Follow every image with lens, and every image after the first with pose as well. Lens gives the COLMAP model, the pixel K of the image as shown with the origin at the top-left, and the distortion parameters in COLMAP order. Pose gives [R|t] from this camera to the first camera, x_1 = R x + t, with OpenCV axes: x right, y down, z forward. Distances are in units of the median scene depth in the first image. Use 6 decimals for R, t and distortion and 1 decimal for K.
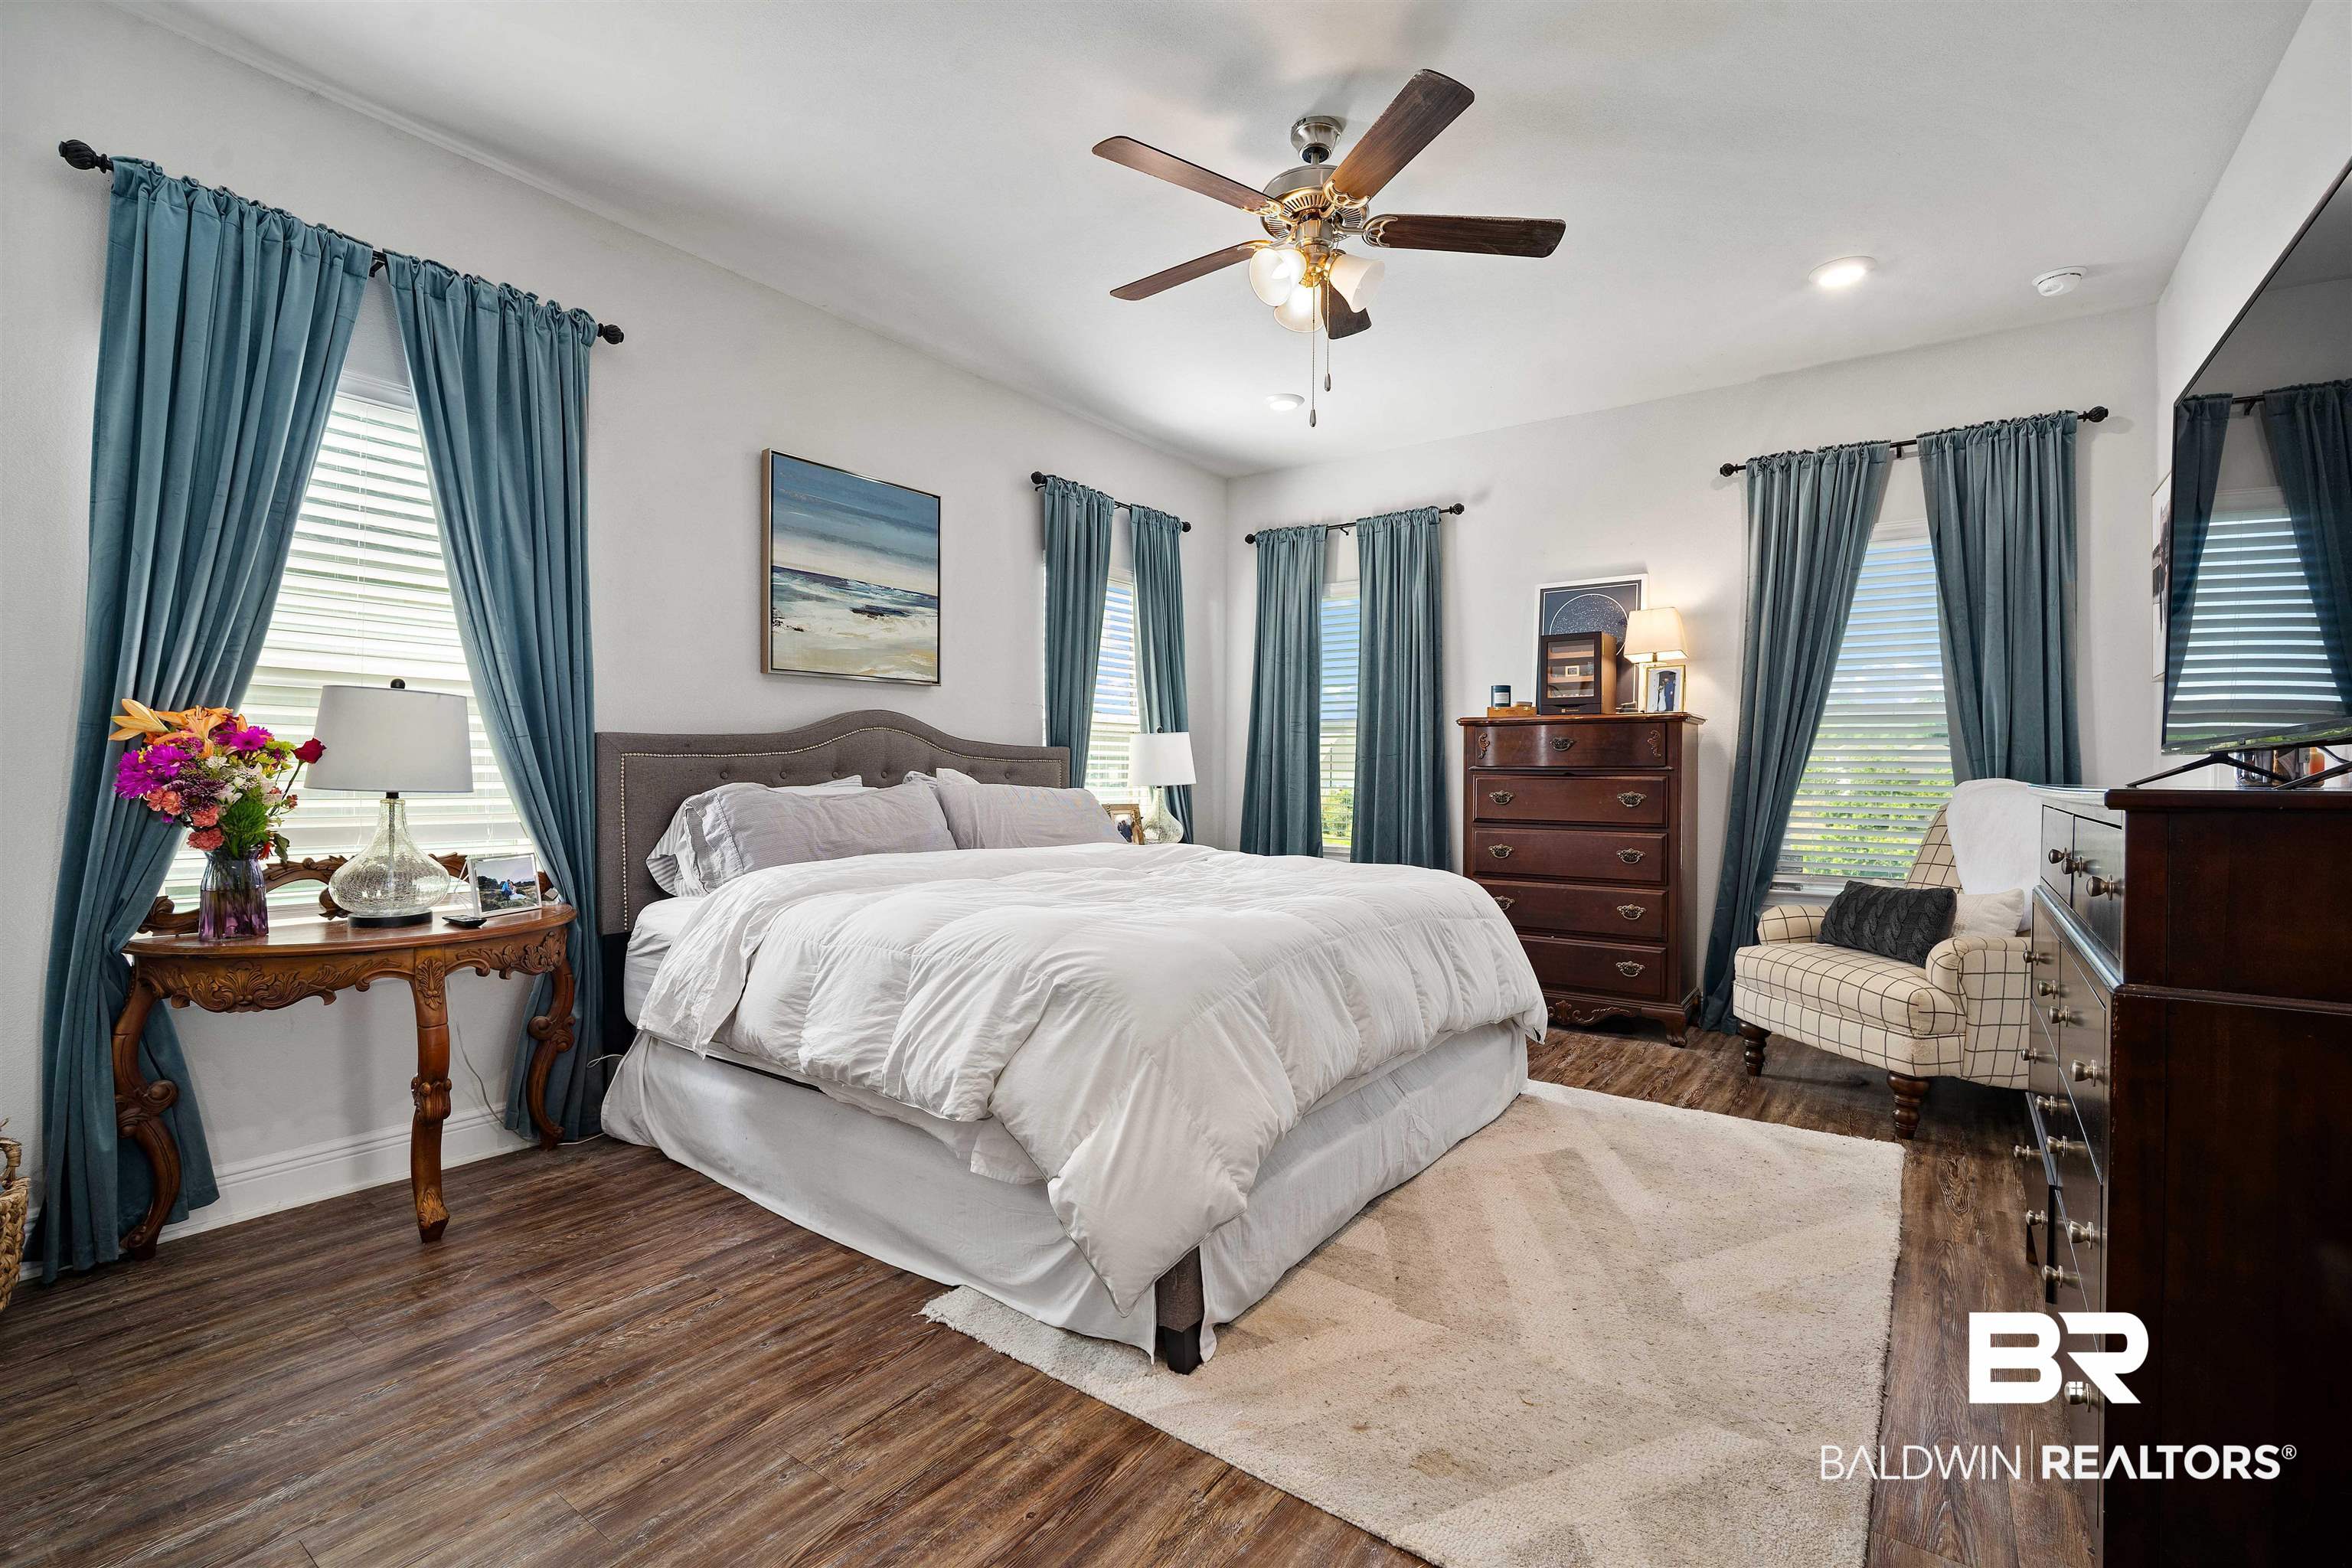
lens RADIAL K [[1023.8, 0, 1176.0], [0, 1023.8, 778.5], [0, 0, 1]] dist [-0.019060, -0.000214]
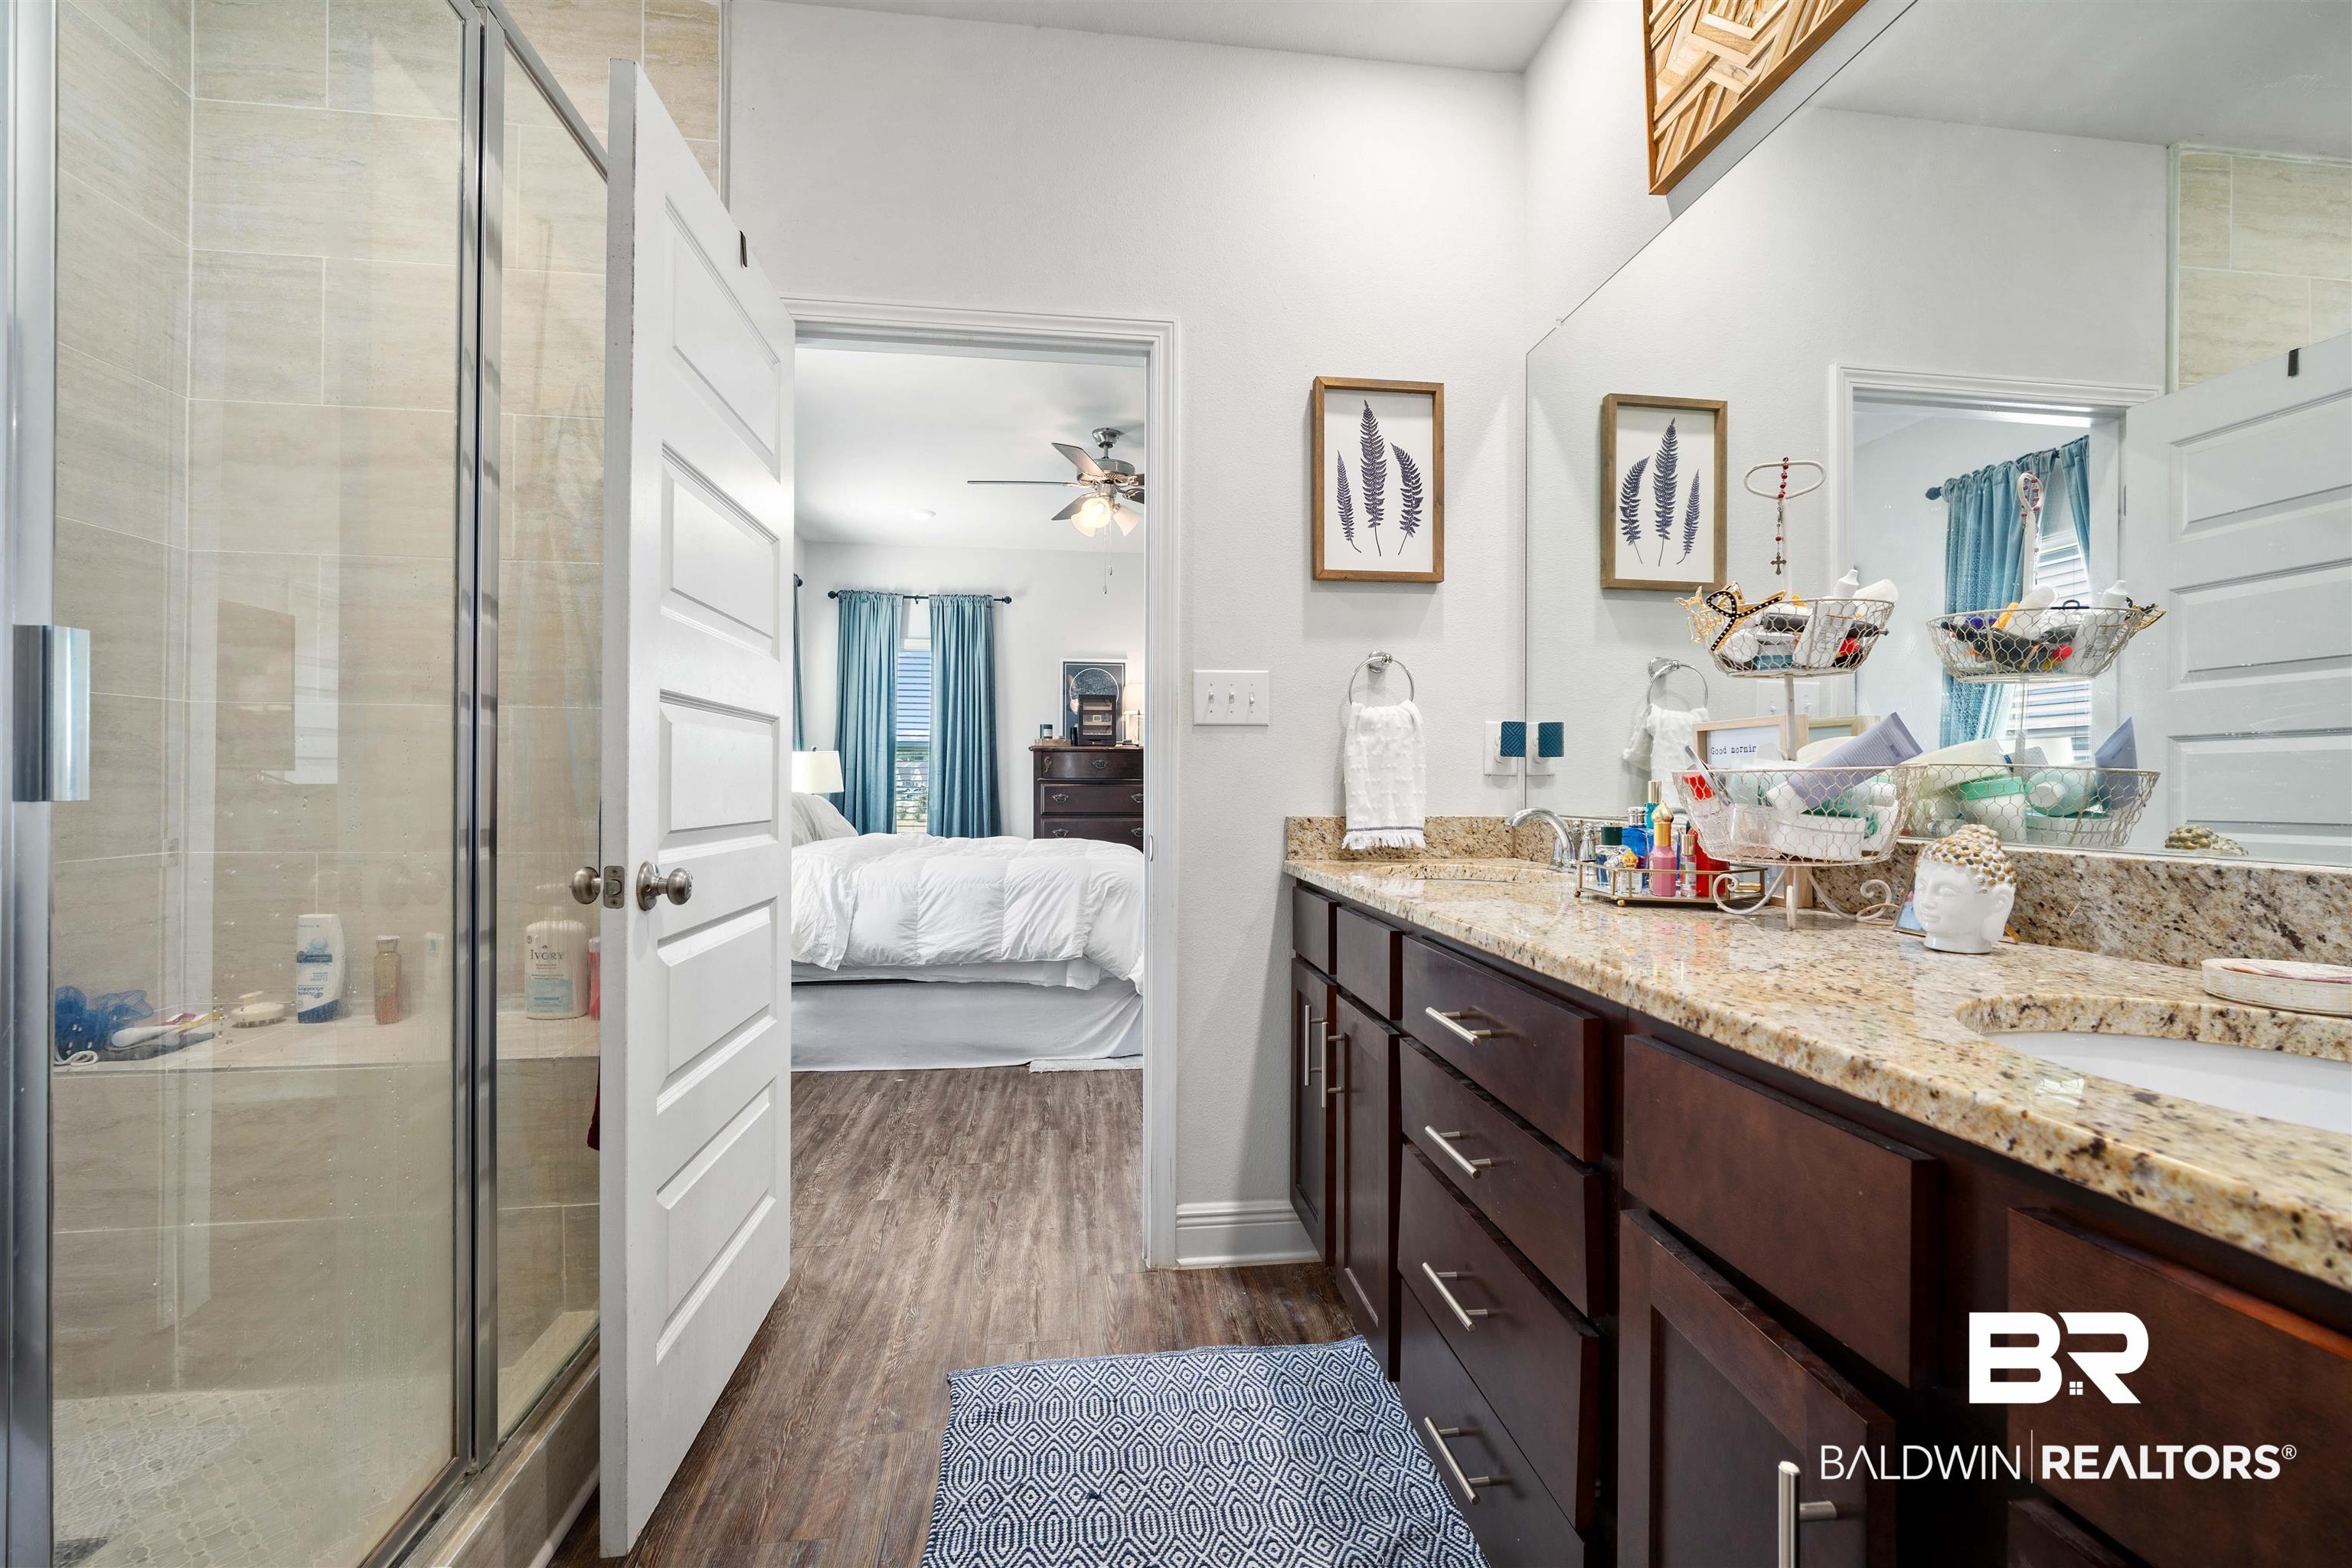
lens RADIAL K [[1023.8, 0, 1187.5], [0, 1023.8, 783.0], [0, 0, 1]] dist [-0.019060, -0.000214]
pose [[0.734460, -0.001991, 0.678649, -0.649784], [0.004694, 0.999987, -0.002146, -0.001272], [-0.678635, 0.004762, 0.734460, -0.288408]]
